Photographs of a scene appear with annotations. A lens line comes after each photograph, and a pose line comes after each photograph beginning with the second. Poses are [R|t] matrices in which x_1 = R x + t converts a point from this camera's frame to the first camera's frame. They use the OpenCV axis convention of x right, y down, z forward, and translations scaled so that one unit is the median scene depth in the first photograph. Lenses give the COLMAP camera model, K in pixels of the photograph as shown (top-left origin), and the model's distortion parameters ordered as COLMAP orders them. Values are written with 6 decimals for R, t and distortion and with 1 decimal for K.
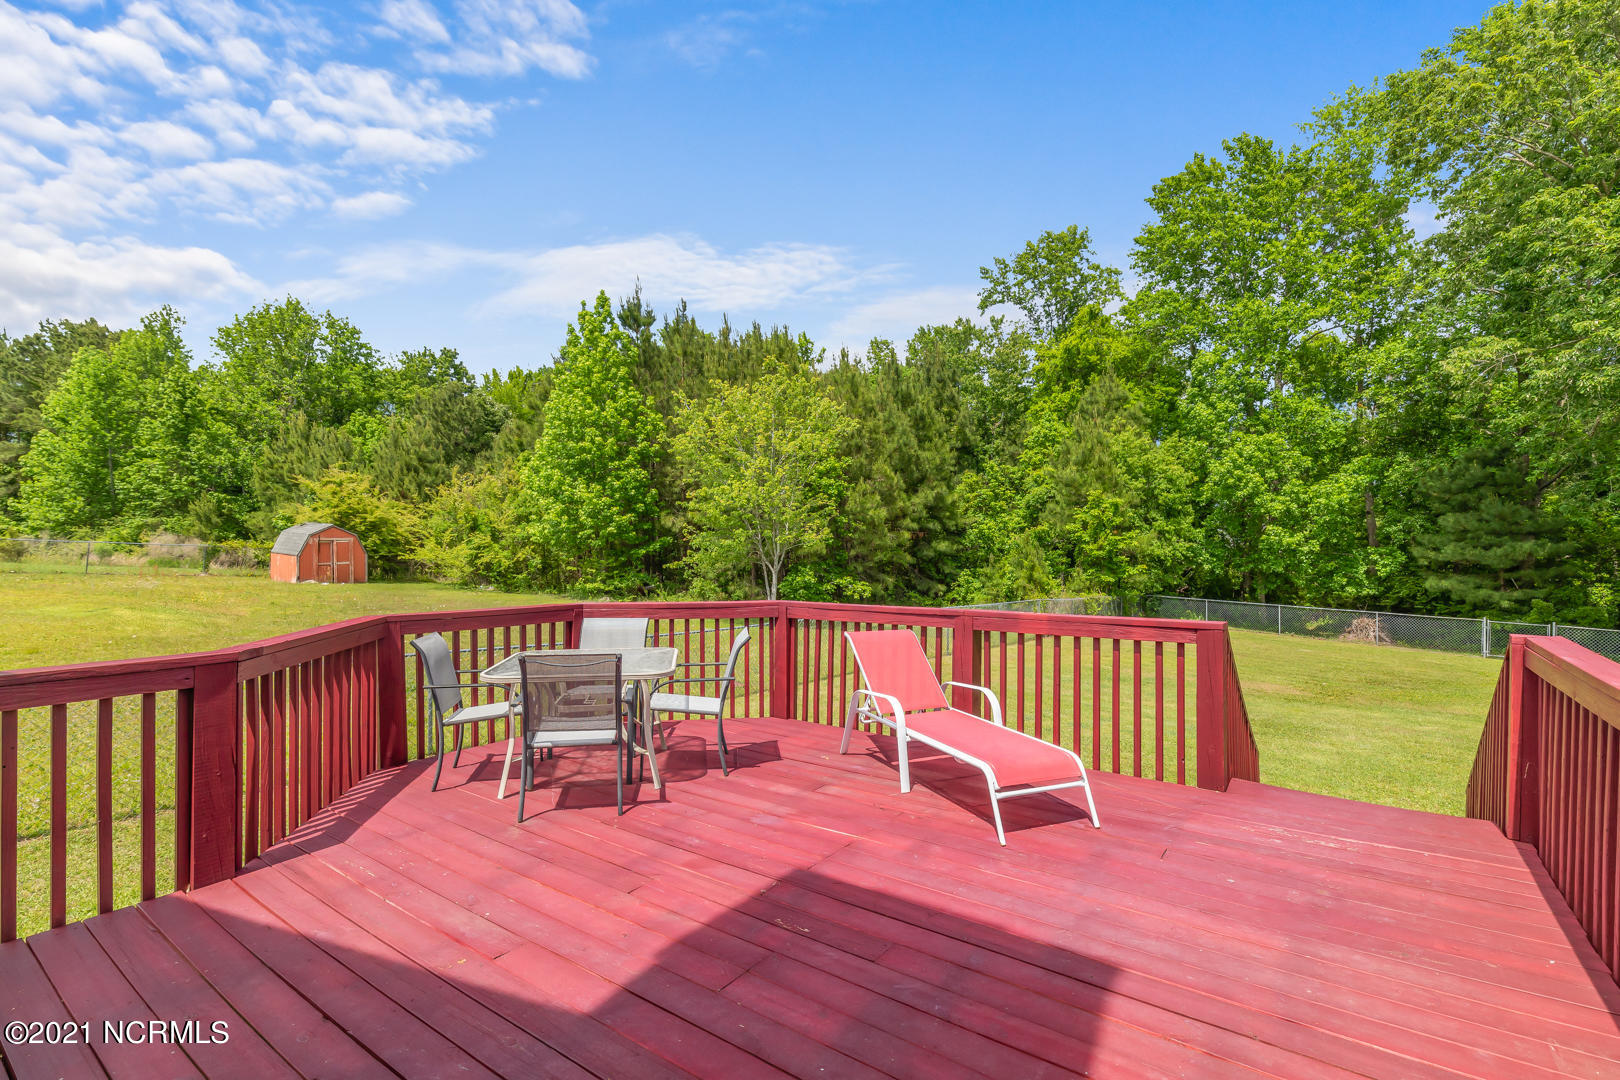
lens RADIAL K [[722.4, 0, 863.1], [0, 722.4, 528.2], [0, 0, 1]] dist [0.006438, -0.001183]
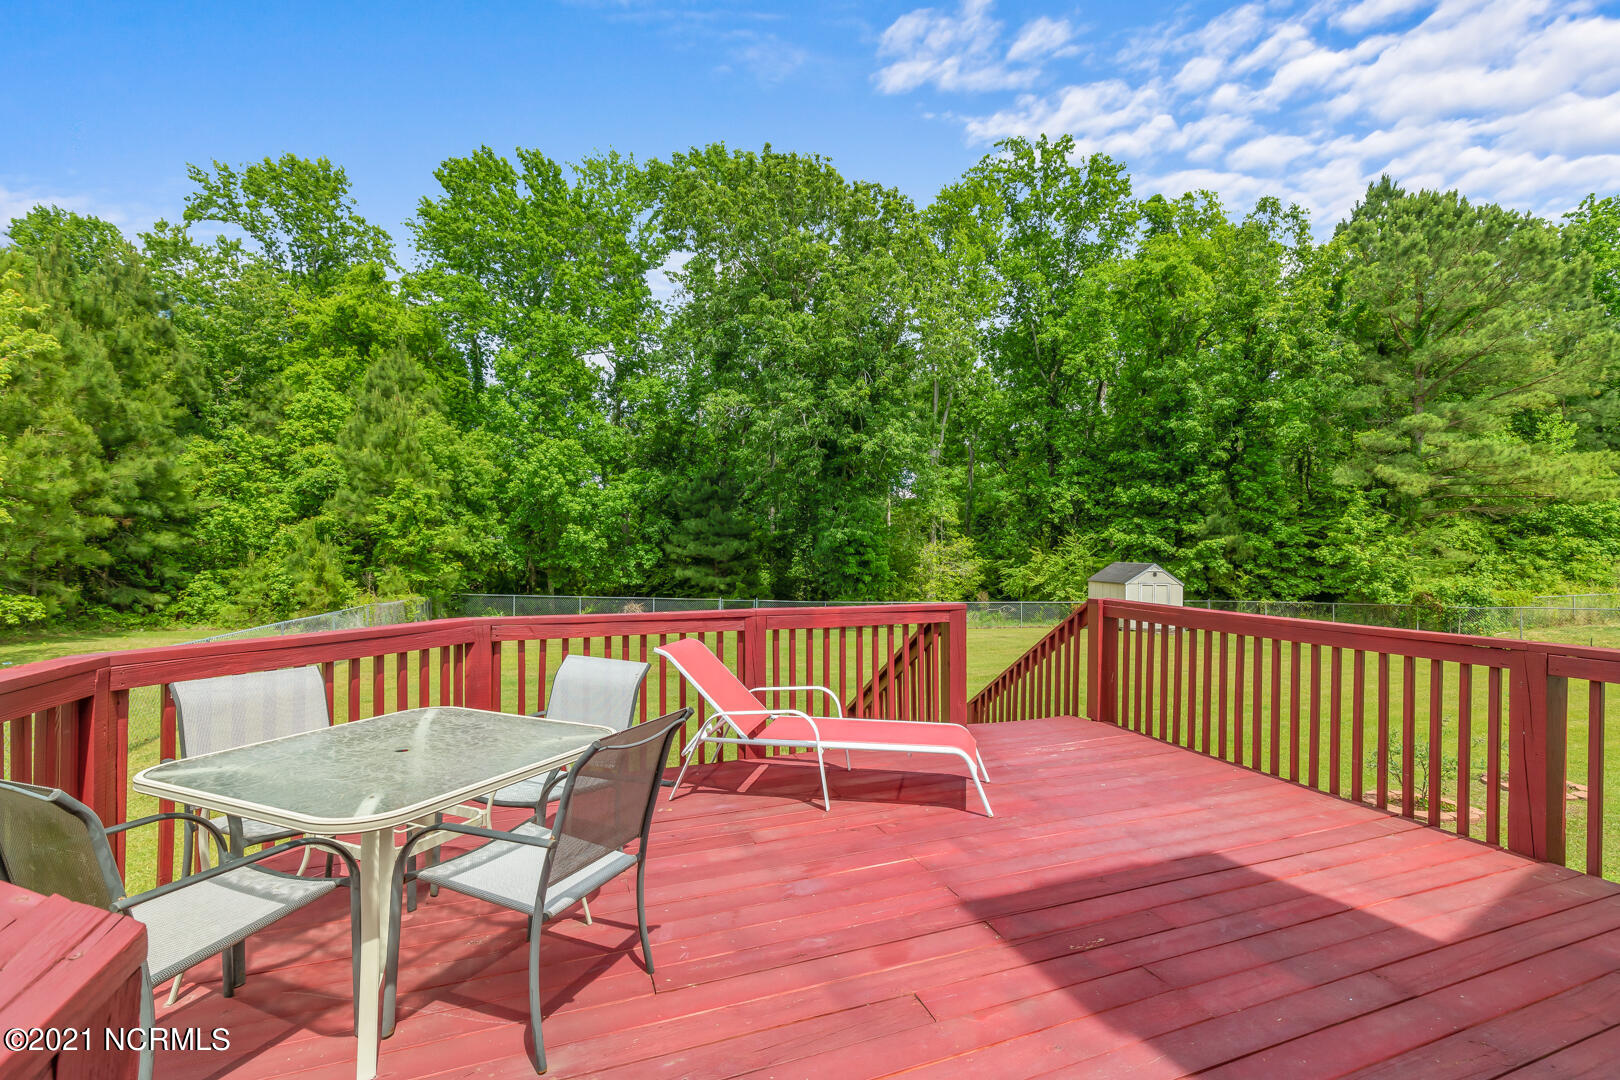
lens RADIAL K [[722.4, 0, 801.7], [0, 722.4, 531.3], [0, 0, 1]] dist [0.006438, -0.001183]
pose [[0.574109, 0.021277, 0.818503, -0.122124], [-0.029047, 0.999562, -0.005610, 0.003076], [-0.818264, -0.020554, 0.574475, 0.086084]]
